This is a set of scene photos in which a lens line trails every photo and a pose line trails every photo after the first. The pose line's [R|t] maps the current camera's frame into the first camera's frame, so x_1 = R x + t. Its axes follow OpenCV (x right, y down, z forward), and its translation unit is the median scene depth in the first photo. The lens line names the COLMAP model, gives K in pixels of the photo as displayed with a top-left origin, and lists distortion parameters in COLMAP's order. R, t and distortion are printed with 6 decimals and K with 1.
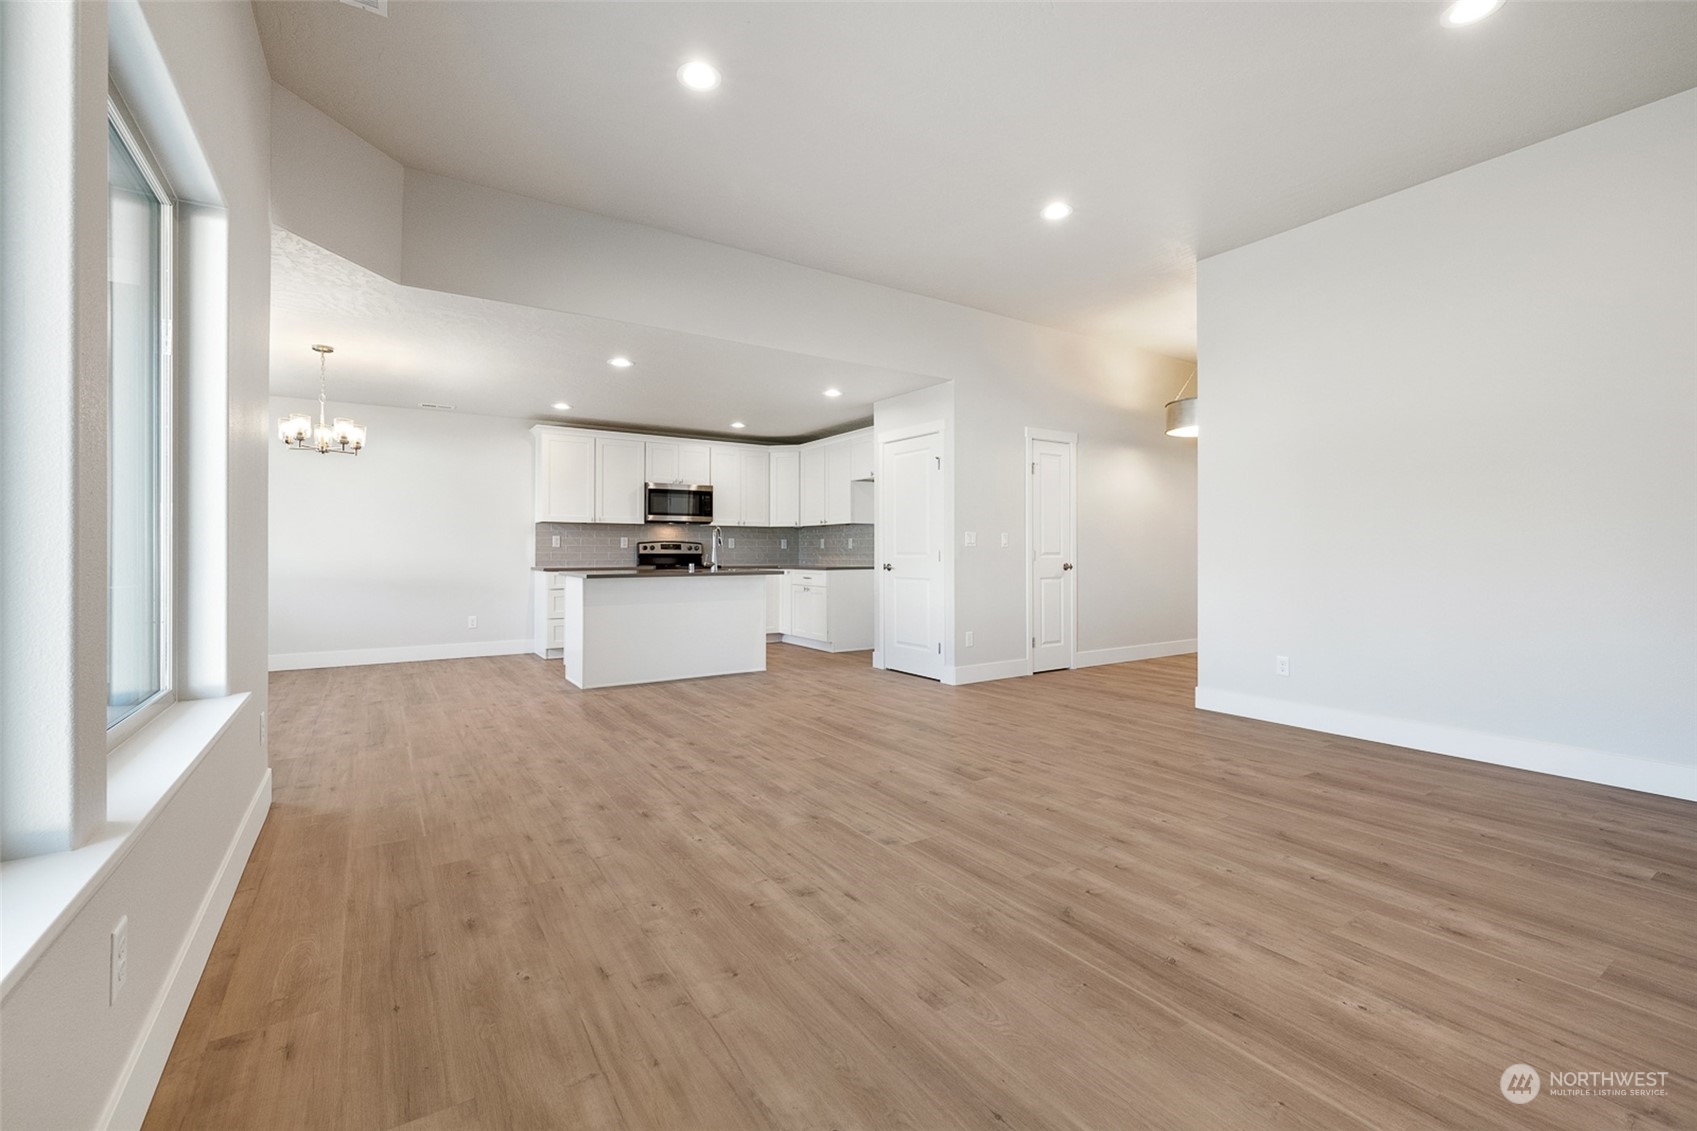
lens RADIAL K [[716.4, 0, 844.9], [0, 716.4, 557.5], [0, 0, 1]] dist [0.001050, -0.003575]
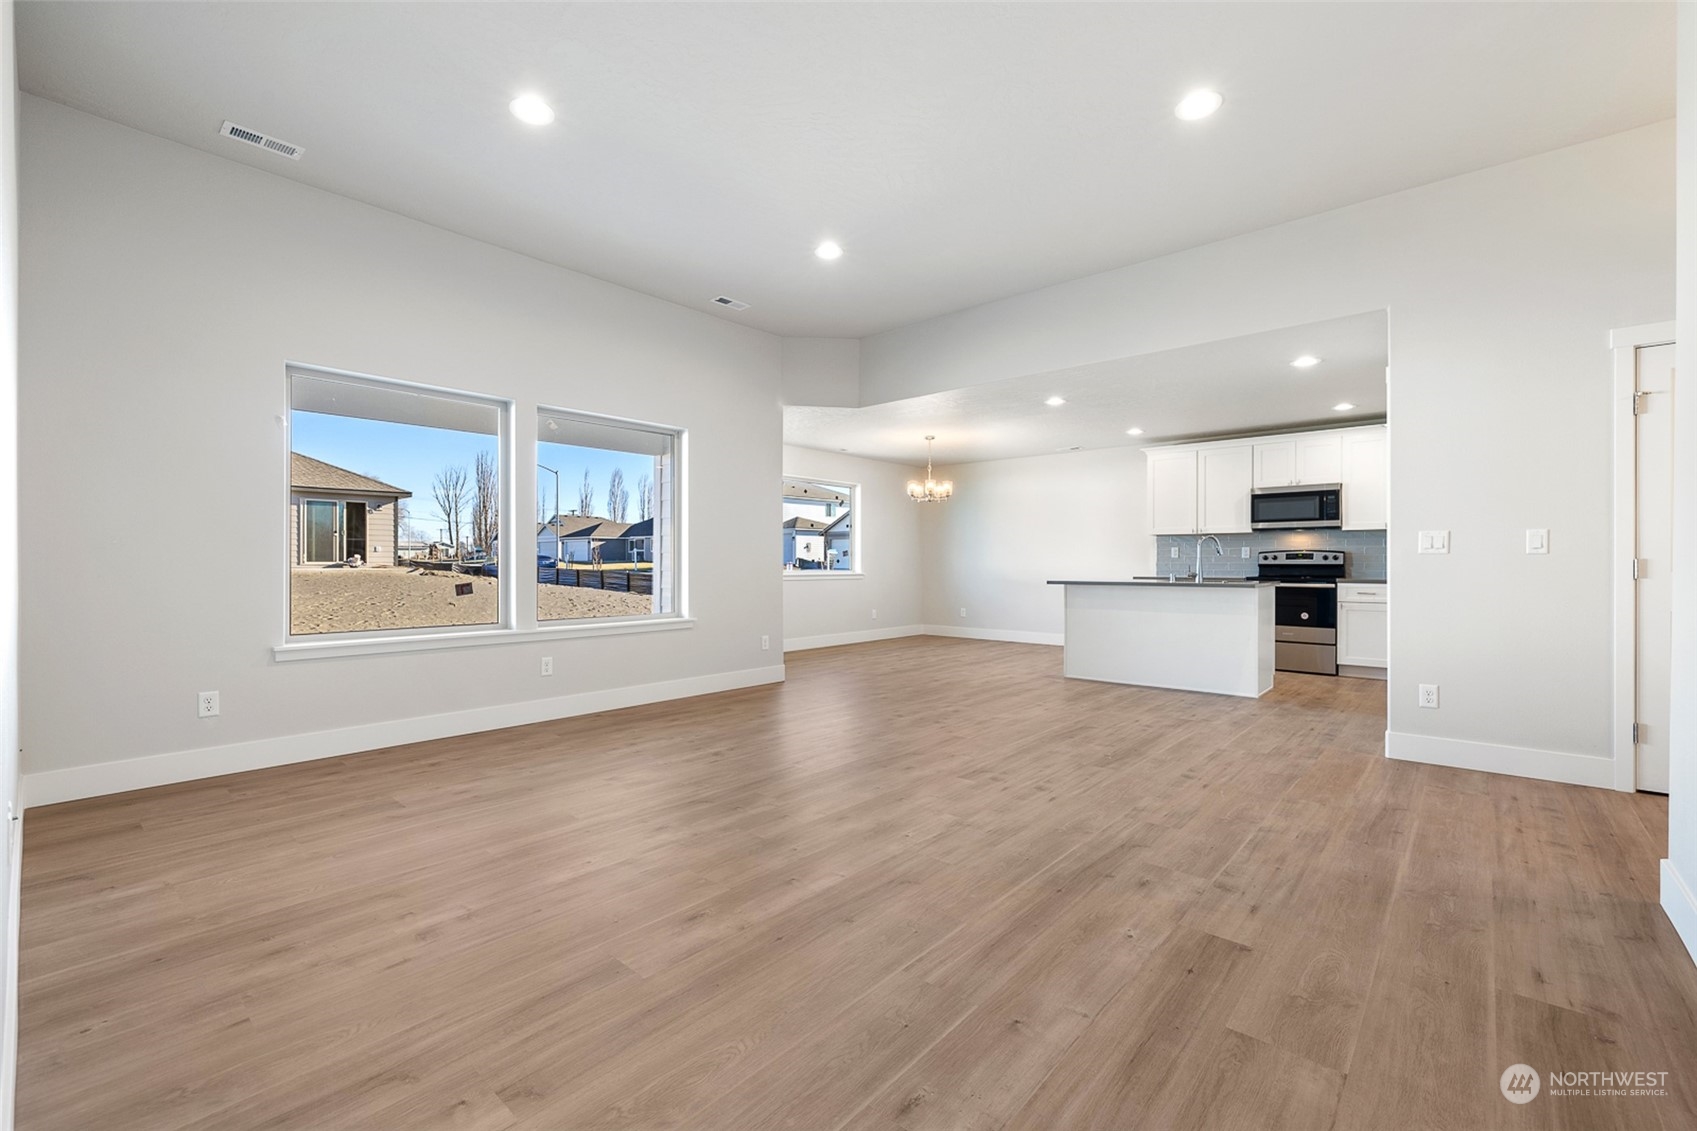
lens RADIAL K [[716.4, 0, 842.3], [0, 716.4, 567.6], [0, 0, 1]] dist [0.001050, -0.003575]
pose [[0.265607, 0.005711, -0.964064, 0.615335], [-0.007501, 0.999964, 0.003857, -0.000325], [0.964052, 0.006207, 0.265641, 0.295068]]
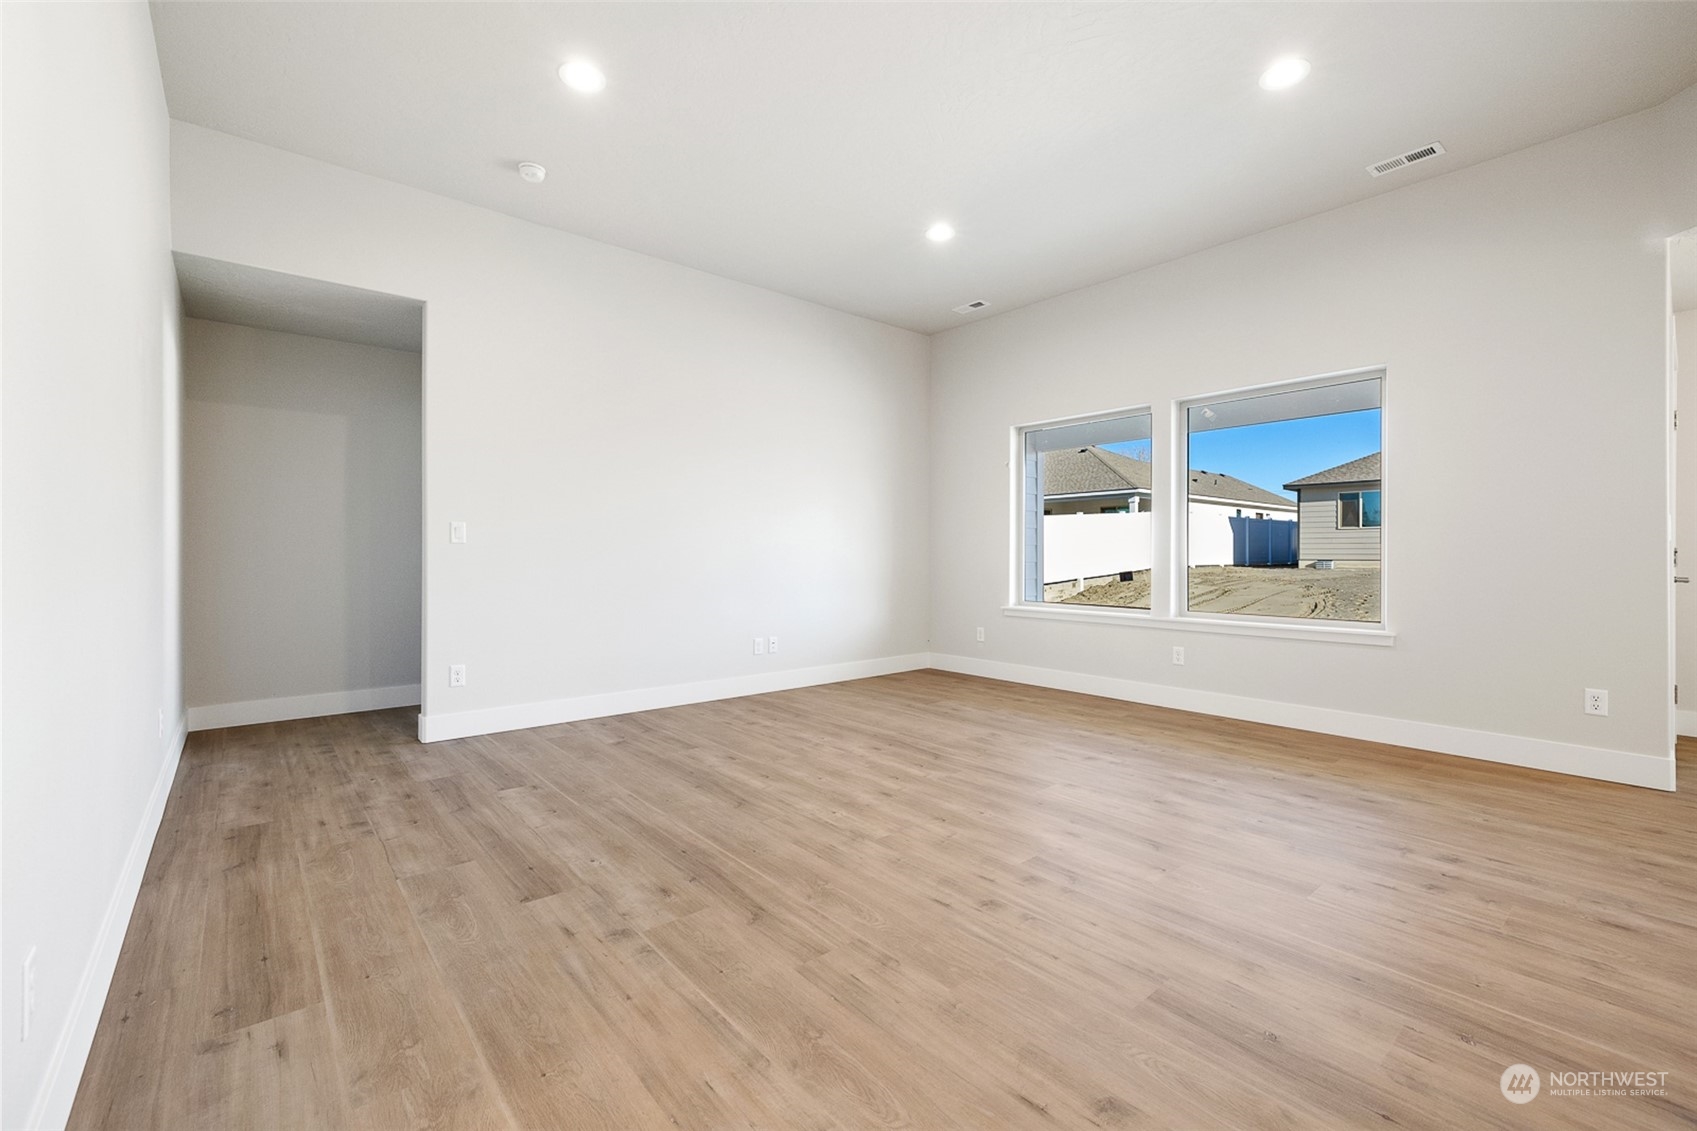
lens RADIAL K [[716.4, 0, 857.7], [0, 716.4, 561.5], [0, 0, 1]] dist [0.001050, -0.003575]
pose [[-0.990654, 0.002612, -0.136374, 0.249352], [-0.000138, 0.999797, 0.020151, -0.006349], [0.136399, 0.019982, -0.990453, 0.911830]]
